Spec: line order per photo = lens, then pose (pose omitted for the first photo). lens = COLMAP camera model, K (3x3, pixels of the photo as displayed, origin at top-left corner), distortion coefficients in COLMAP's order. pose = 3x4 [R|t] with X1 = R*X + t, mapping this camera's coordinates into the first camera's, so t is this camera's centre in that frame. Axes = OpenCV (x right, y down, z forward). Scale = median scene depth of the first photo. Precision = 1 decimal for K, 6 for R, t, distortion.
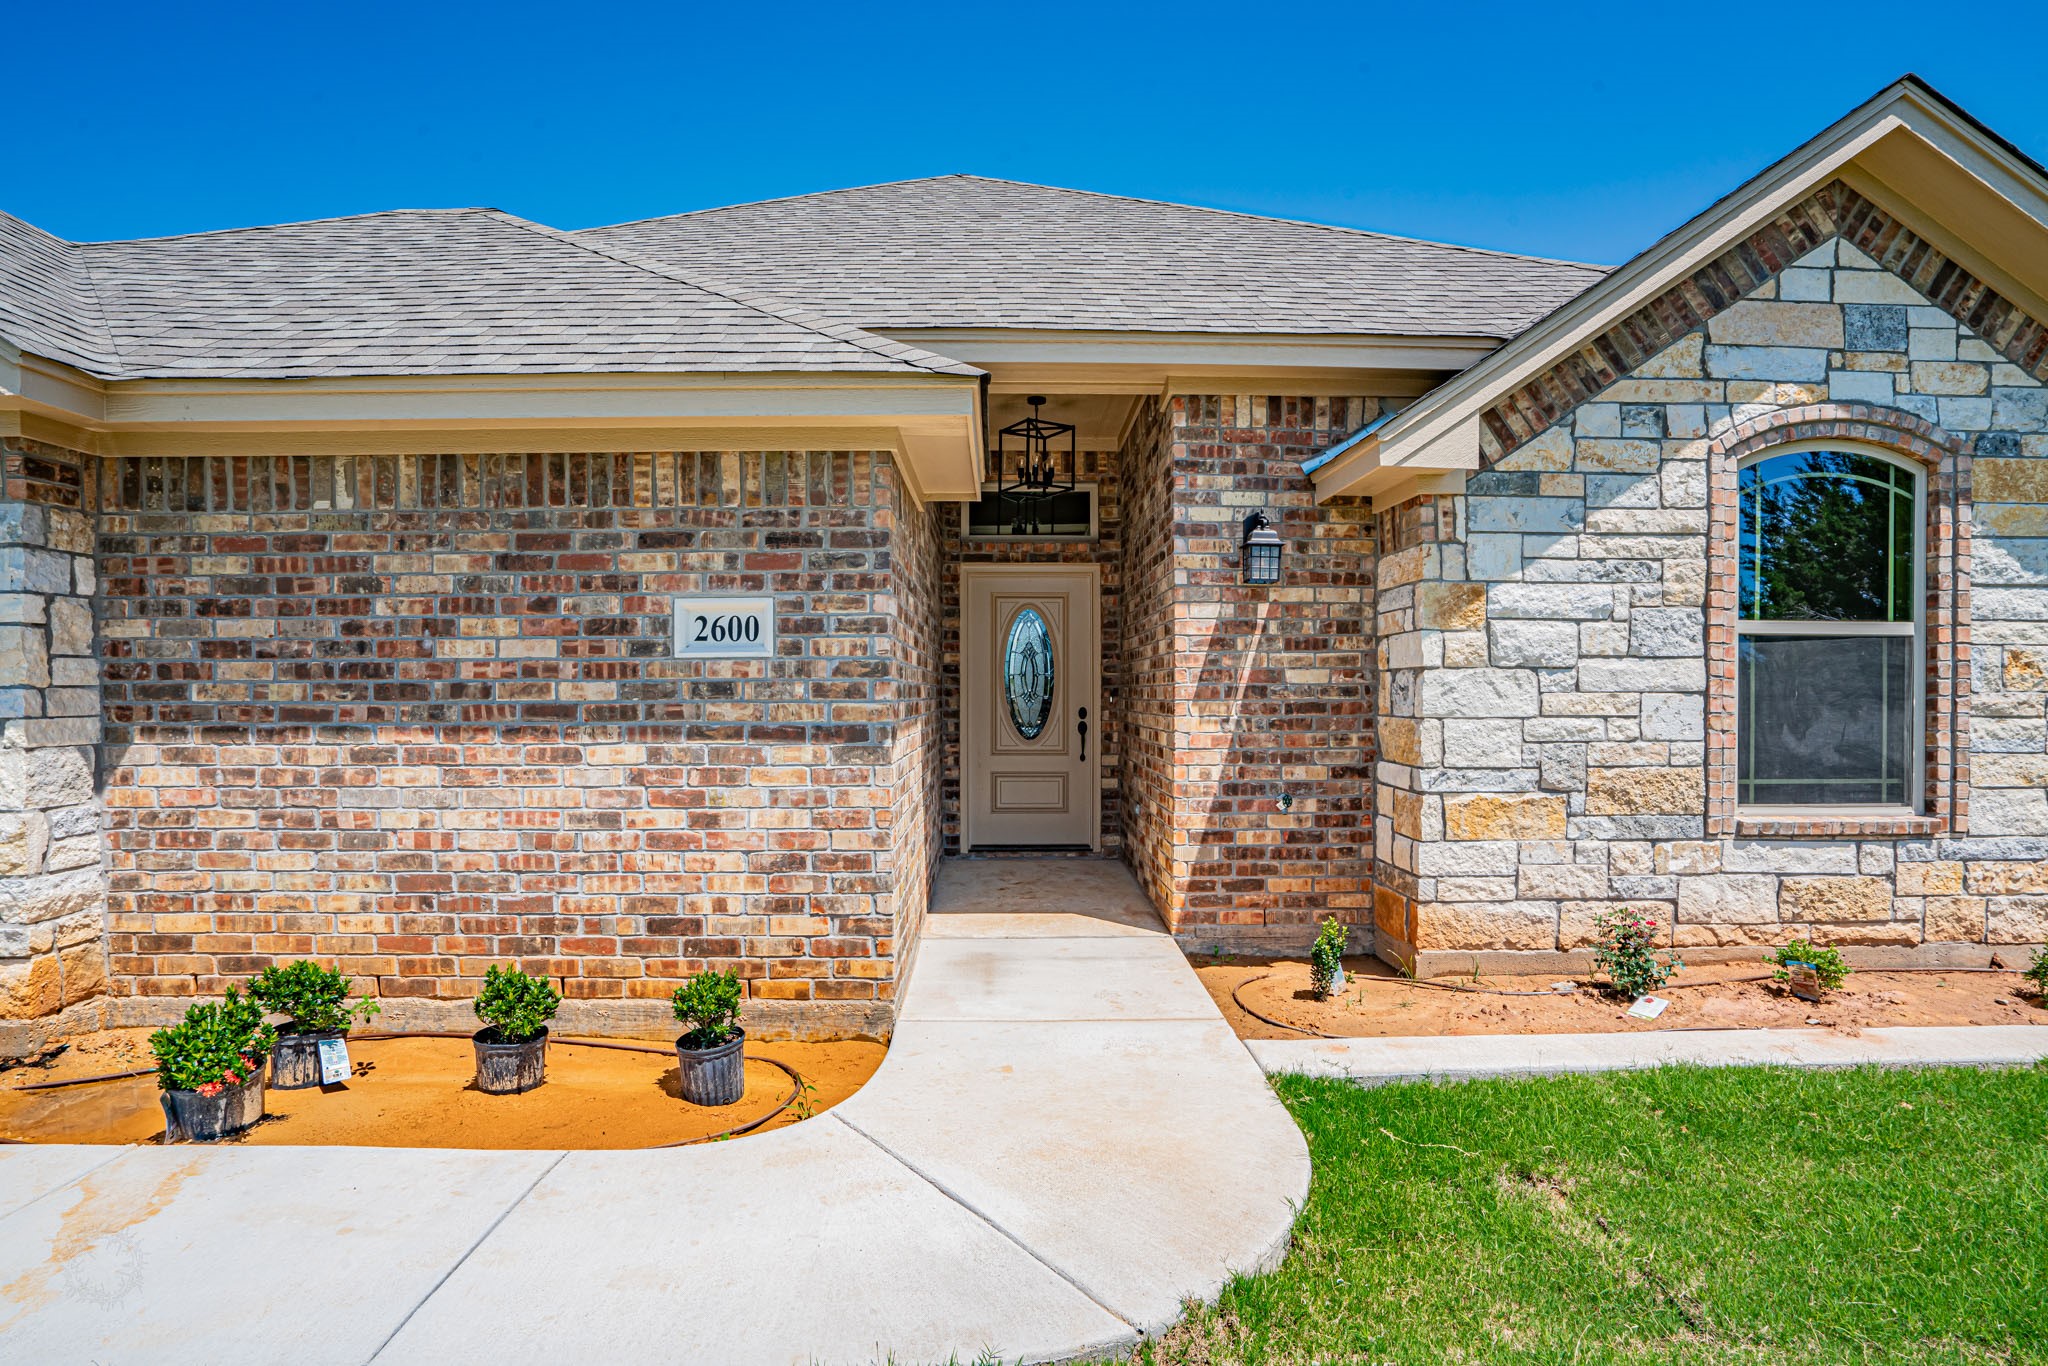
lens RADIAL K [[944.9, 0, 1014.3], [0, 944.9, 702.4], [0, 0, 1]] dist [-0.030931, 0.007534]
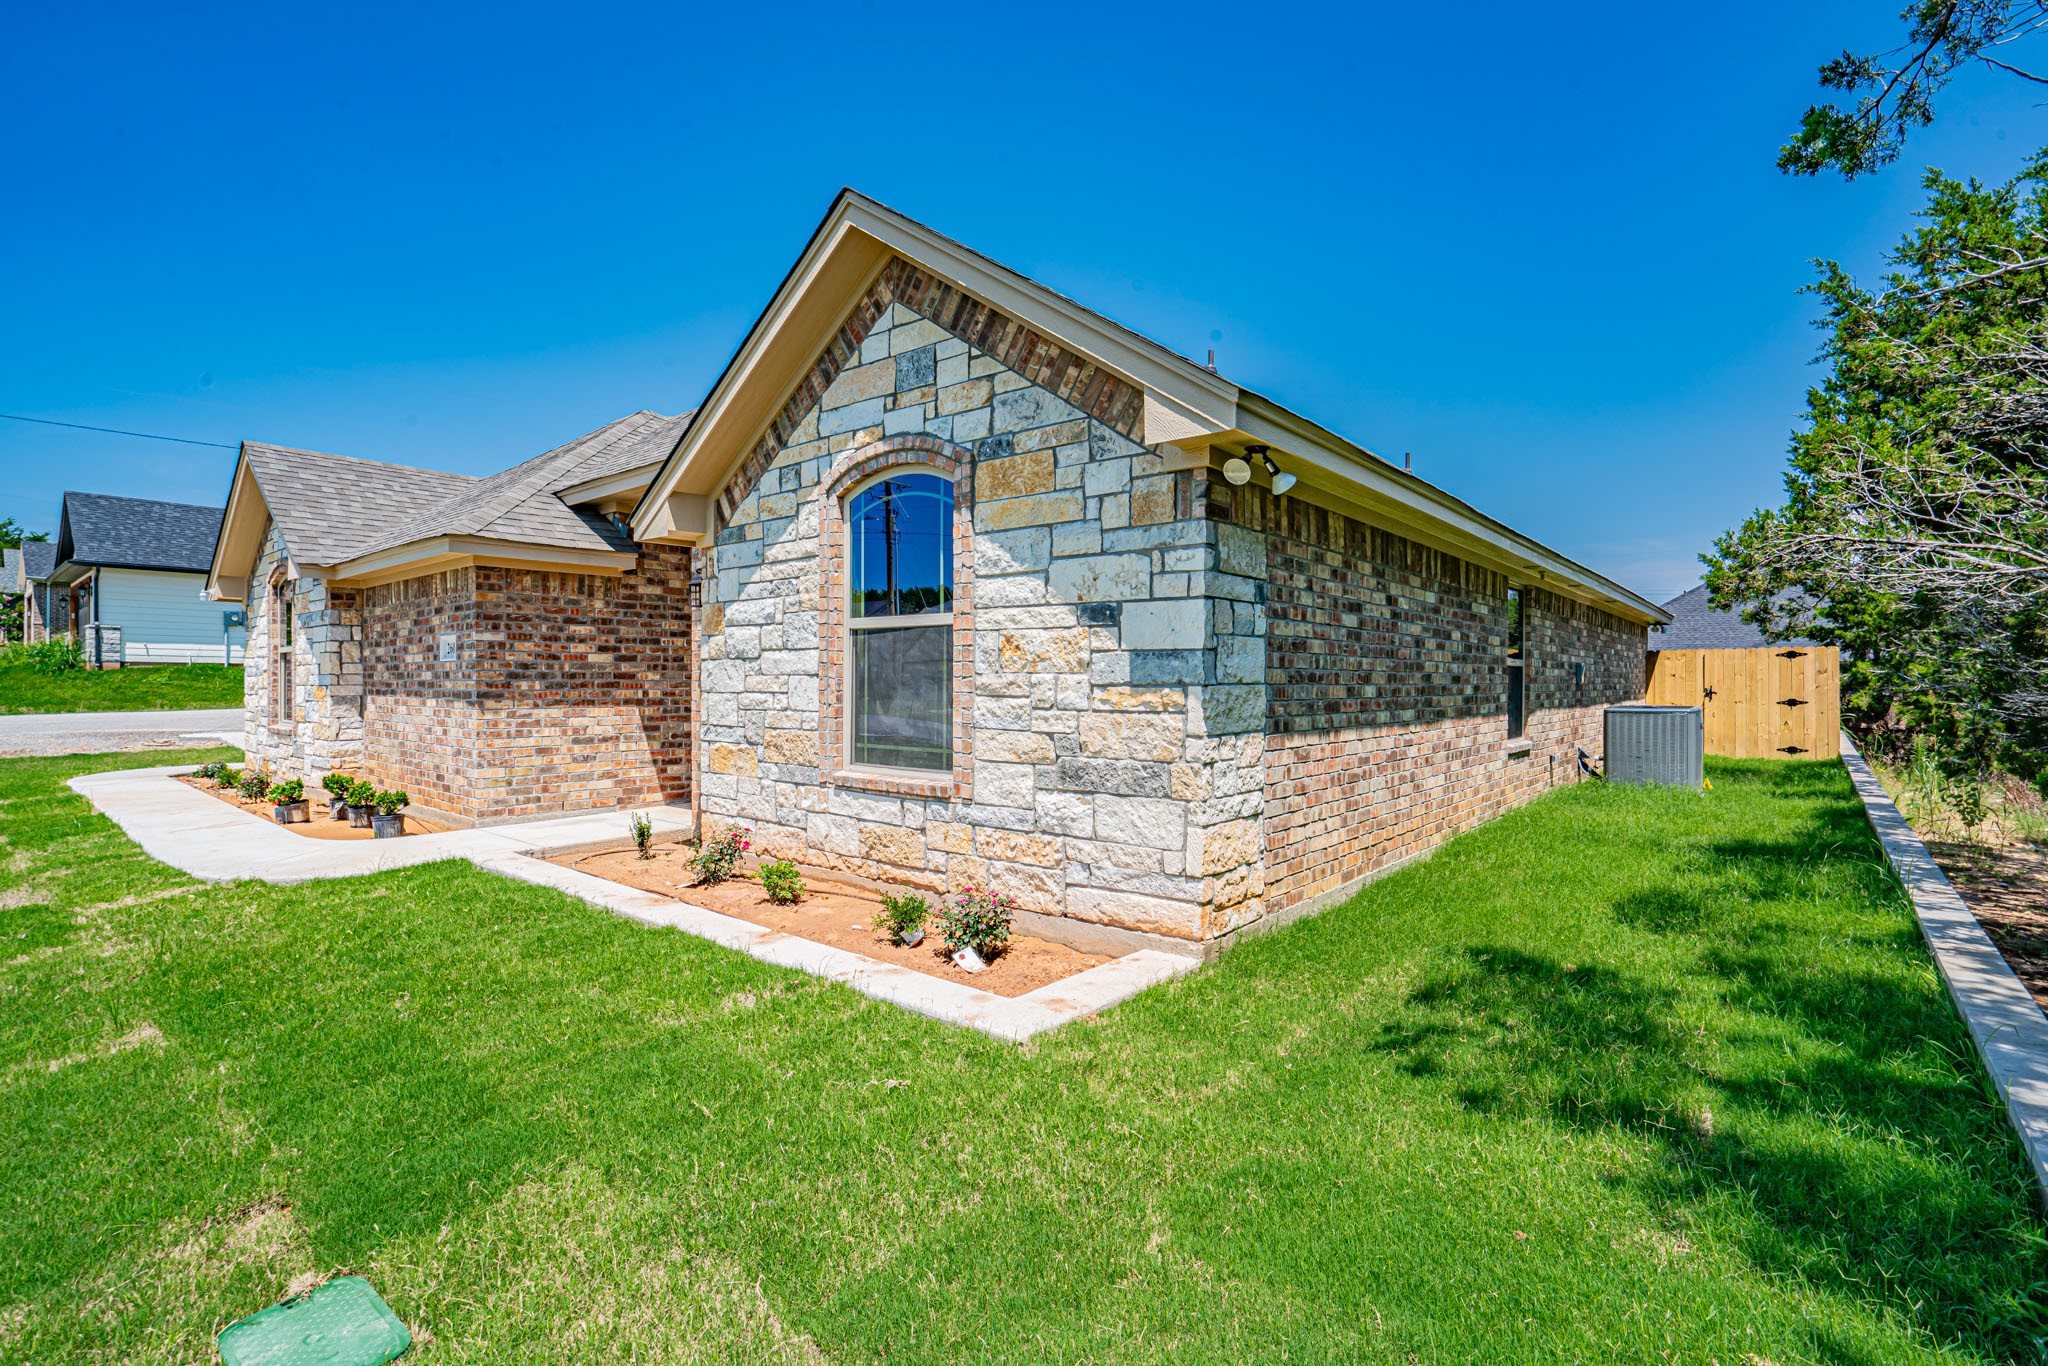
lens RADIAL K [[944.9, 0, 1019.2], [0, 944.9, 680.5], [0, 0, 1]] dist [-0.030931, 0.007534]
pose [[0.752285, 0.000552, -0.658838, 1.841545], [-0.009907, 0.999896, -0.010475, 0.008668], [0.658764, 0.014407, 0.752212, 0.177798]]
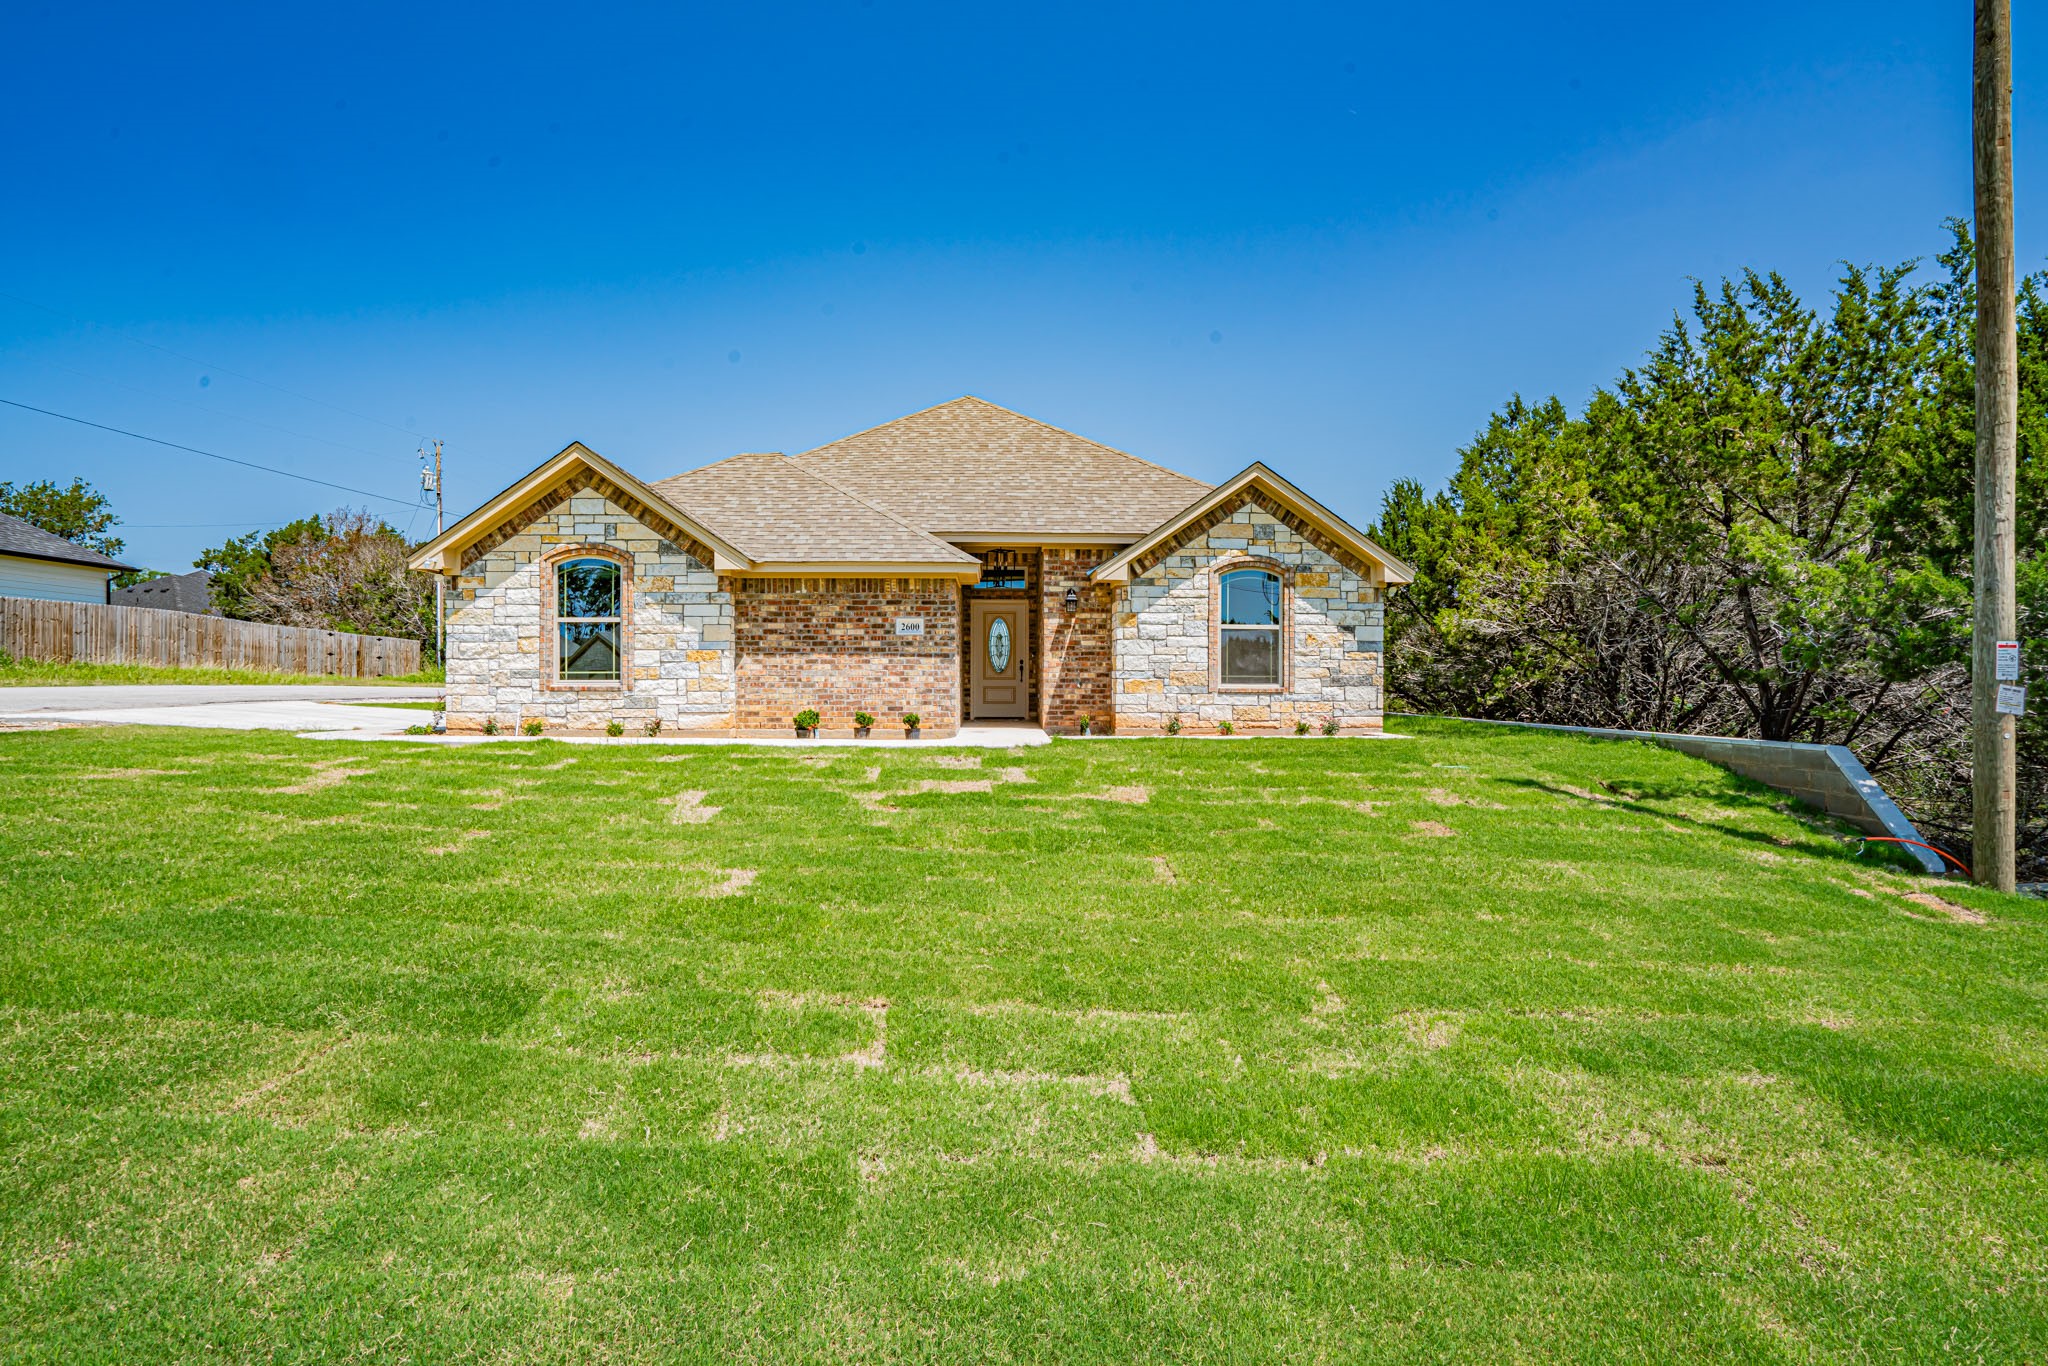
lens RADIAL K [[944.9, 0, 1019.2], [0, 944.9, 700.7], [0, 0, 1]] dist [-0.030931, 0.007534]
pose [[0.999873, 0.001376, 0.015861, 0.048244], [-0.001370, 0.999999, -0.000395, 0.173793], [-0.015862, 0.000374, 0.999874, -2.207778]]
